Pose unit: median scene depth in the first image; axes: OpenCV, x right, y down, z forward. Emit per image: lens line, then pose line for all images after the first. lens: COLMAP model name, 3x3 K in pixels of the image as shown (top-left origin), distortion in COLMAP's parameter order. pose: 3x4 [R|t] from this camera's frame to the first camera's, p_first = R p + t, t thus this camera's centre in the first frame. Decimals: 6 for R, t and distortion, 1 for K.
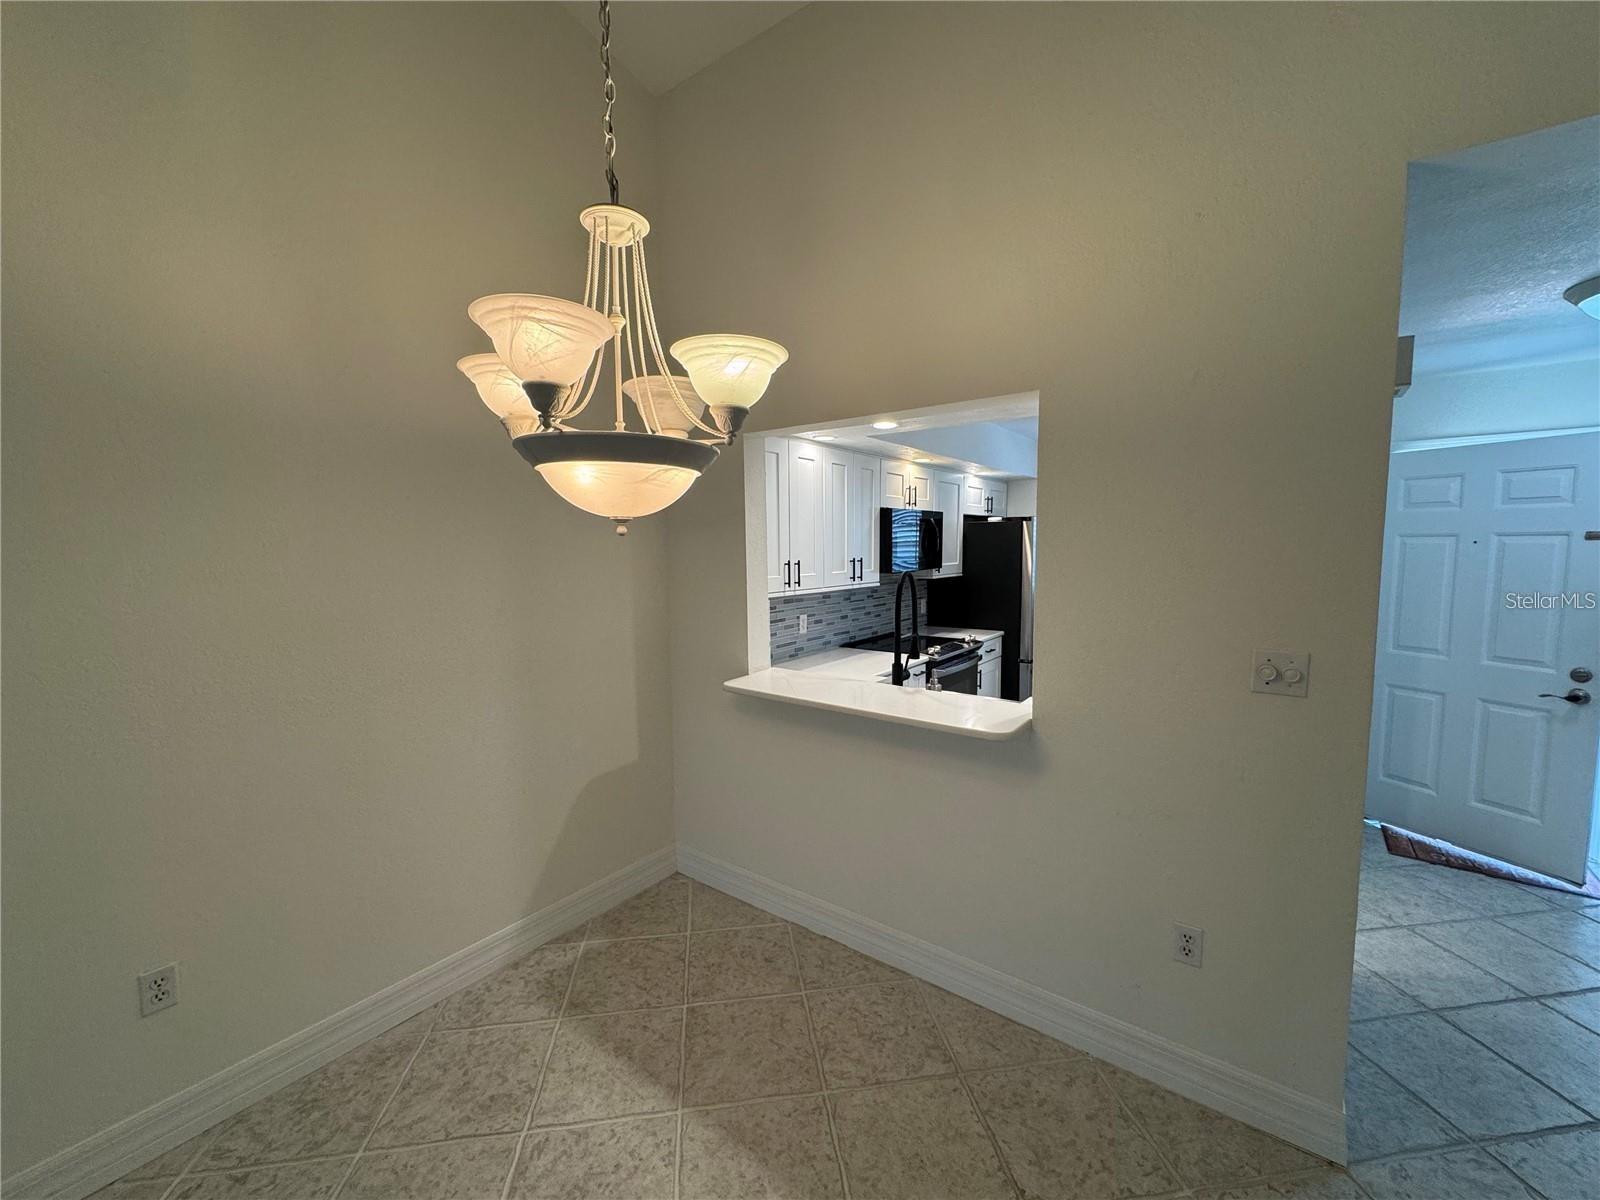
lens RADIAL K [[640.8, 0, 800.0], [0, 640.8, 600.0], [0, 0, 1]] dist [-0.002453, -0.000381]
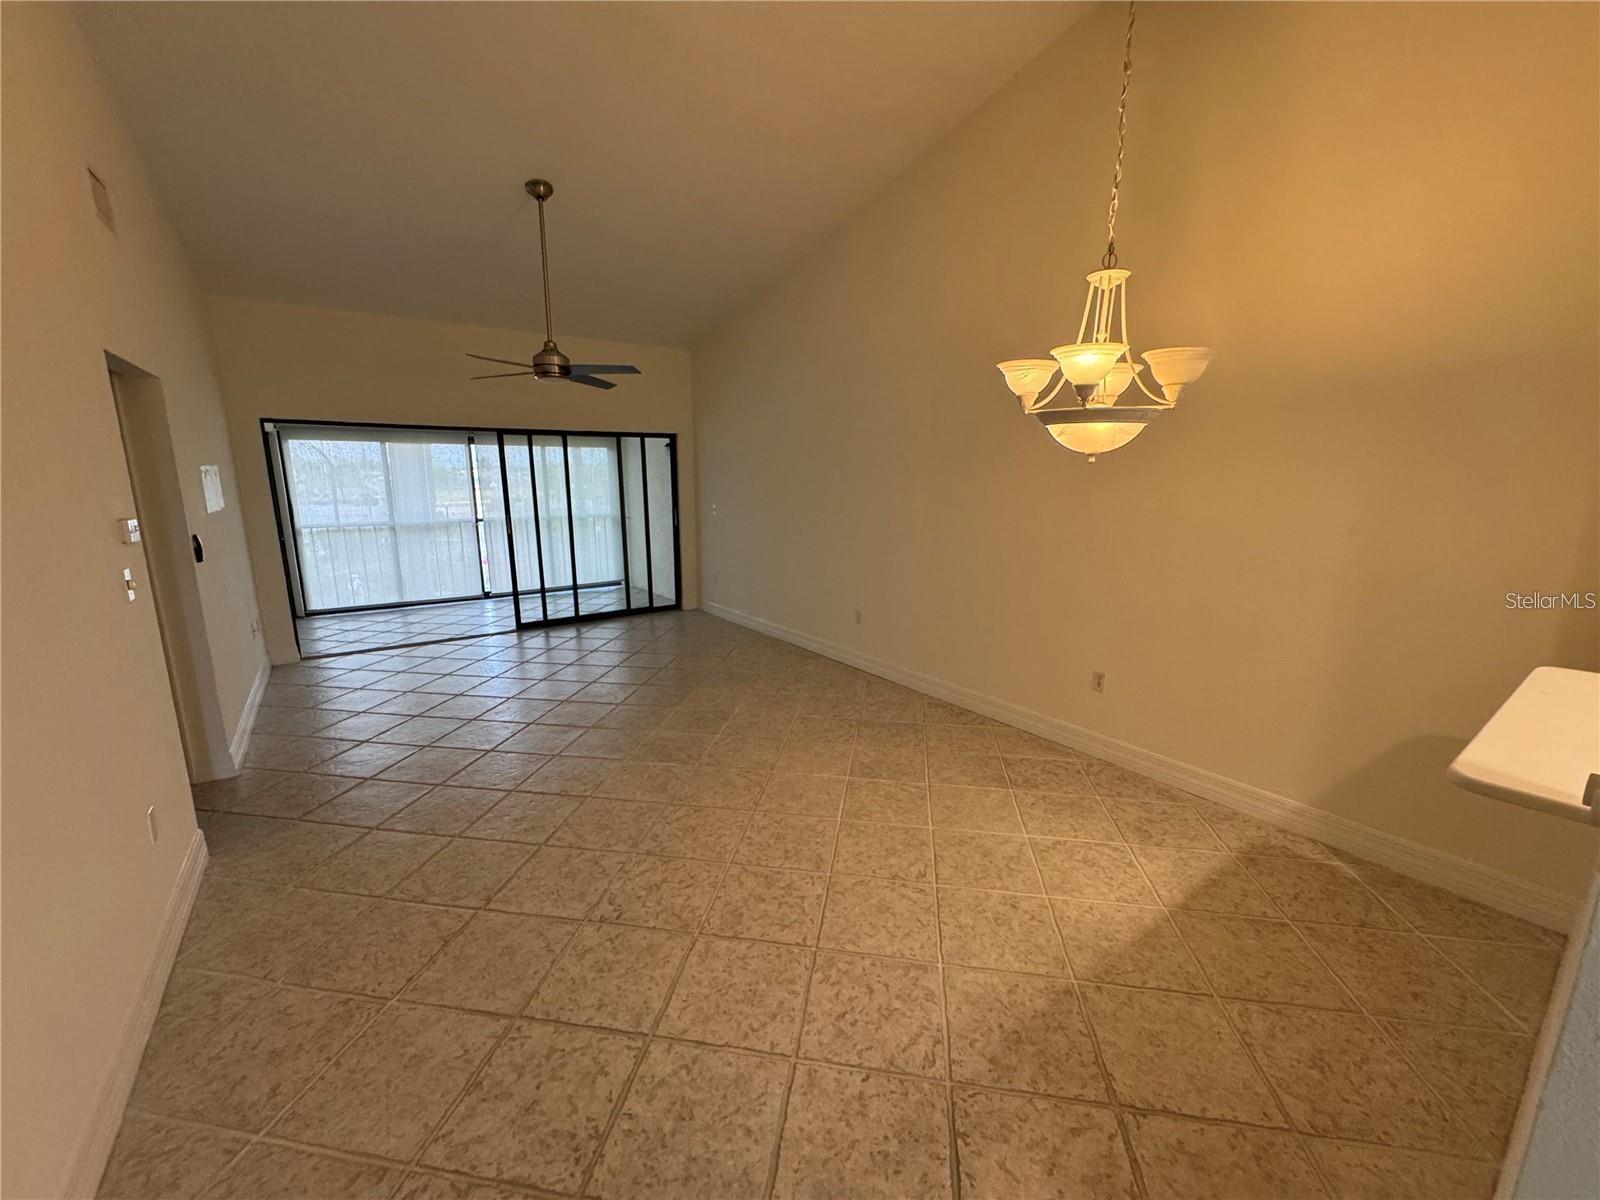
lens RADIAL K [[640.8, 0, 800.0], [0, 640.8, 600.0], [0, 0, 1]] dist [-0.002453, -0.000381]
pose [[-0.299966, 0.198810, -0.933003, 1.027628], [-0.090030, 0.967777, 0.235165, -0.051533], [0.949692, 0.154540, -0.272401, 0.493863]]
